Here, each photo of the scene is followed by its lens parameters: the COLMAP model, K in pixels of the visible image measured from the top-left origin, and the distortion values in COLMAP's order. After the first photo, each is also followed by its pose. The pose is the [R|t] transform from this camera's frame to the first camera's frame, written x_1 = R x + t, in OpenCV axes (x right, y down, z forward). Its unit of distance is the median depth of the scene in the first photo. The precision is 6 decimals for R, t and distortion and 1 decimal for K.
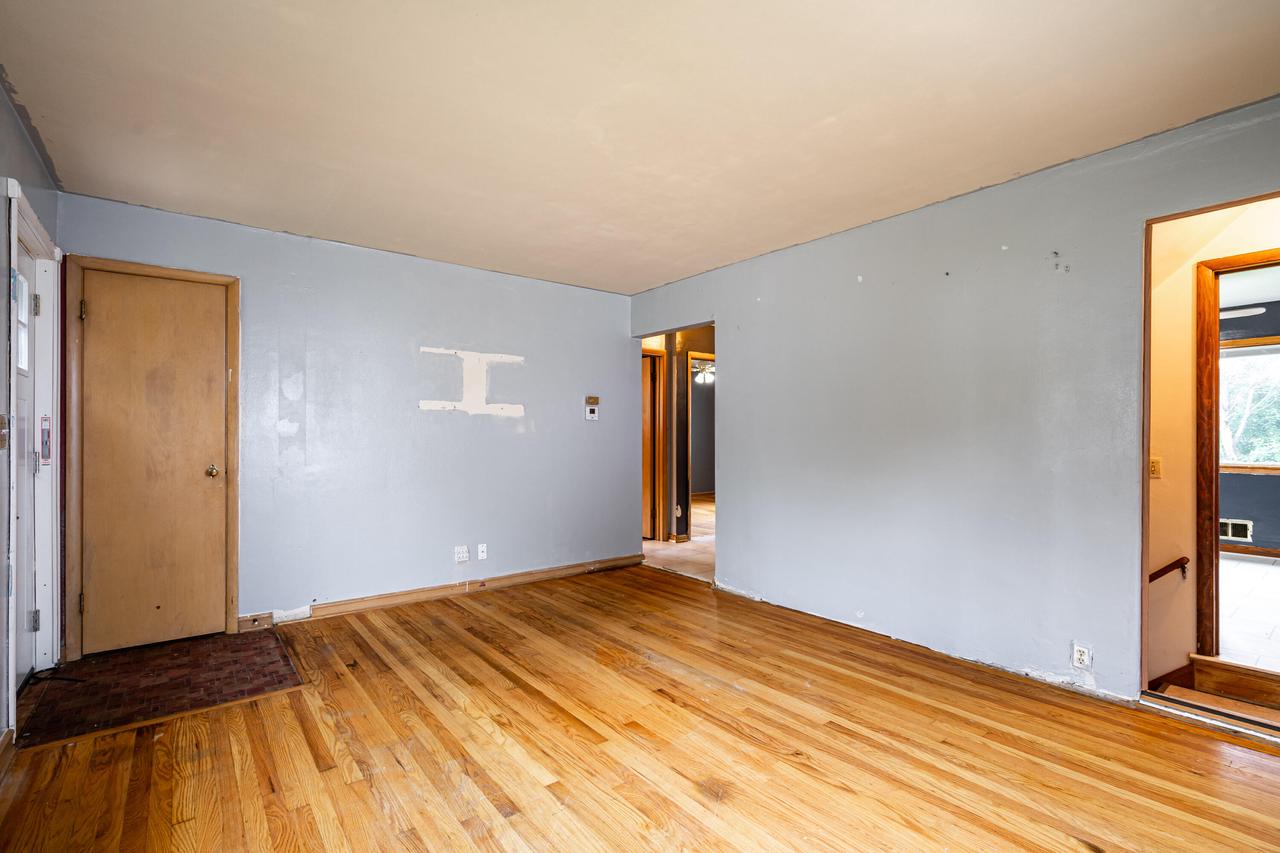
lens RADIAL K [[584.4, 0, 640.8], [0, 584.4, 435.8], [0, 0, 1]] dist [-0.002147, -0.000170]
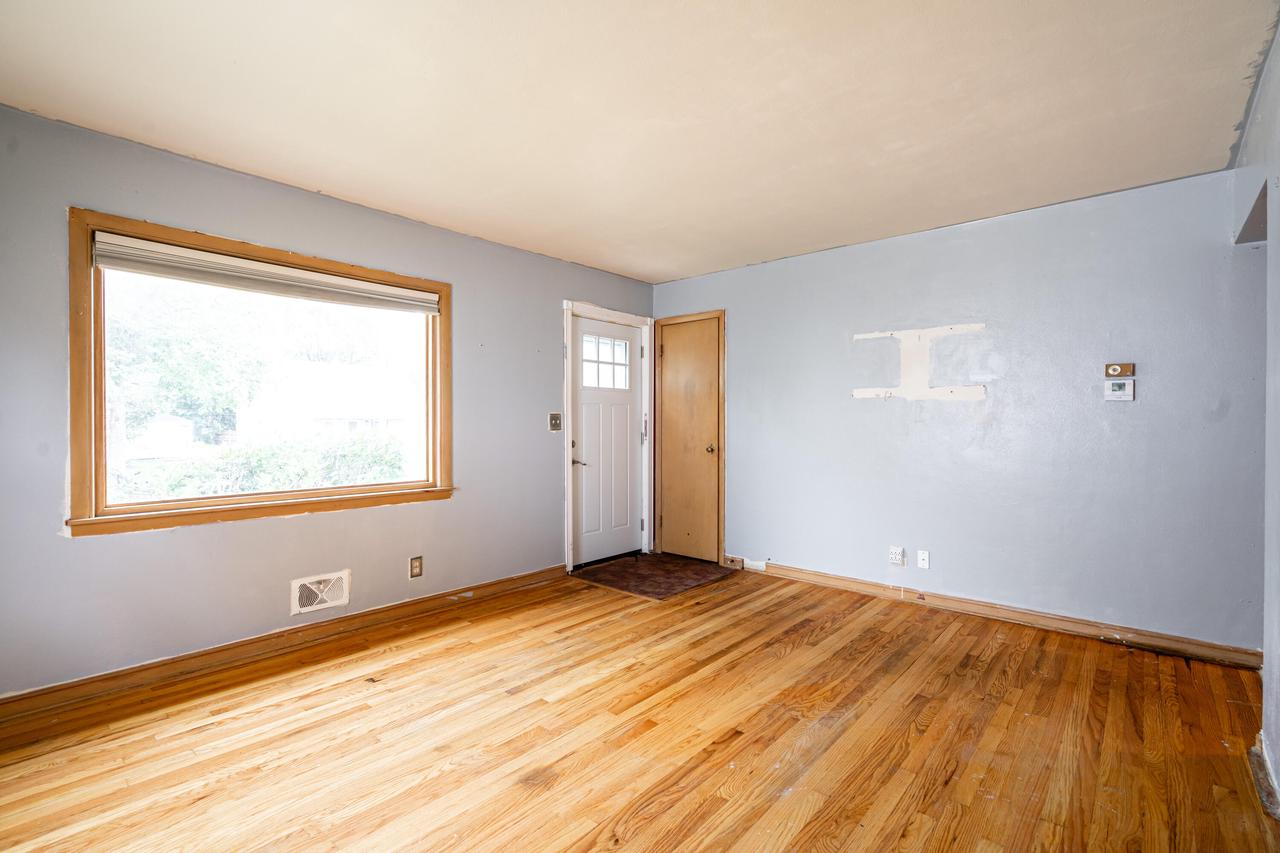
lens RADIAL K [[584.8, 0, 640.1], [0, 584.8, 427.6], [0, 0, 1]] dist [-0.005955, -0.000019]
pose [[0.174543, 0.008639, -0.984612, 0.756190], [-0.001924, 0.999963, 0.008432, -0.004032], [0.984648, 0.000422, 0.174553, 0.660718]]
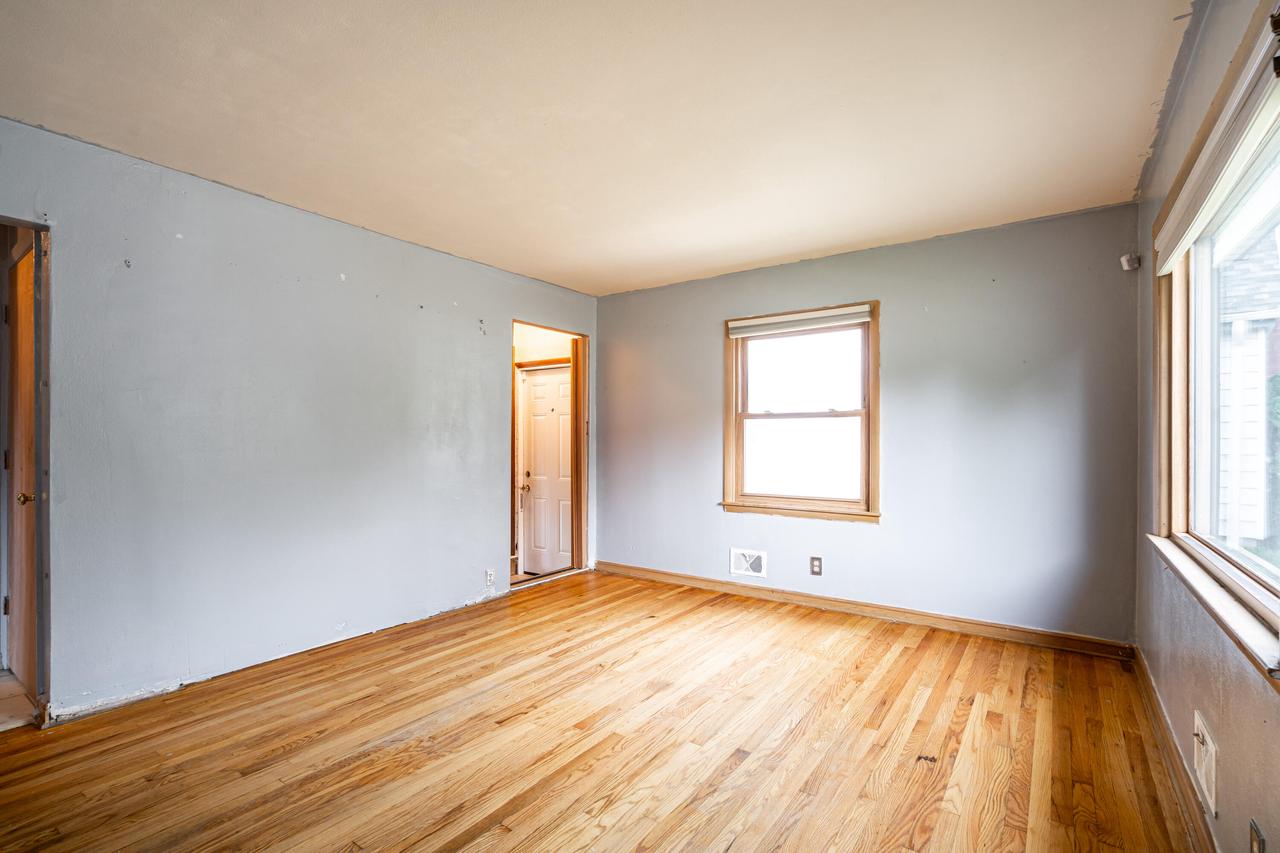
lens RADIAL K [[584.4, 0, 640.8], [0, 584.4, 435.8], [0, 0, 1]] dist [-0.002147, -0.000170]
pose [[-0.277572, 0.005443, 0.960689, -0.826603], [0.001206, 0.999985, -0.005318, -0.002309], [-0.960704, -0.000317, -0.277575, 0.958088]]
